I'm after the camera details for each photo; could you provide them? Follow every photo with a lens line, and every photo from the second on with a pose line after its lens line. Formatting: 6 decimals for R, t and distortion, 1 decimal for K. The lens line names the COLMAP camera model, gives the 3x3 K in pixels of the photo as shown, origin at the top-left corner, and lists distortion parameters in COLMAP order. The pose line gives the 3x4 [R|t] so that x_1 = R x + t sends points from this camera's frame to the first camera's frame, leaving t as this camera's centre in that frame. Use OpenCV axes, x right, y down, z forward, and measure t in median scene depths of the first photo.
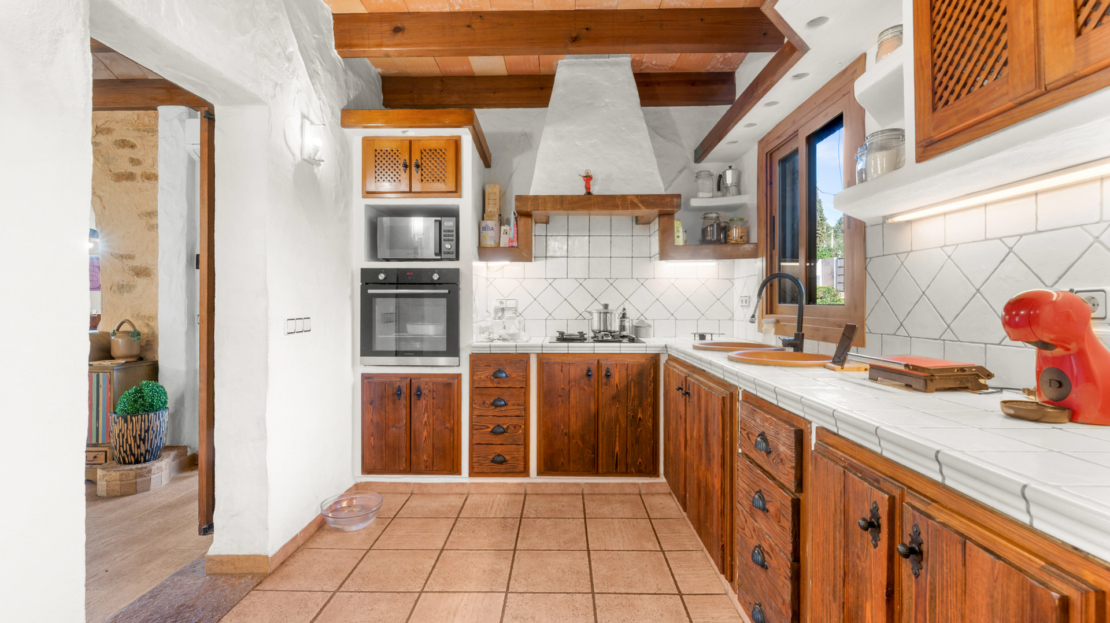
lens RADIAL K [[489.1, 0, 549.9], [0, 489.1, 302.8], [0, 0, 1]] dist [-0.000085, -0.000425]
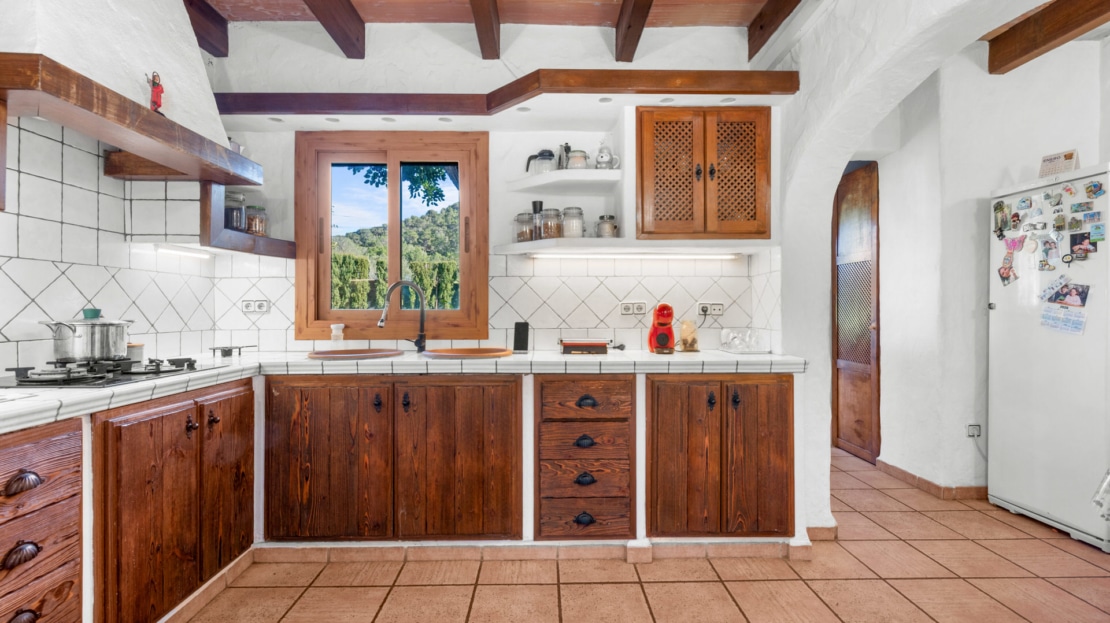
lens RADIAL K [[489.1, 0, 551.6], [0, 489.1, 309.9], [0, 0, 1]] dist [-0.000085, -0.000425]
pose [[-0.033514, -0.000631, 0.999438, -0.524301], [0.000422, 1.000000, 0.000645, 0.003554], [-0.999438, 0.000443, -0.033514, 0.581591]]
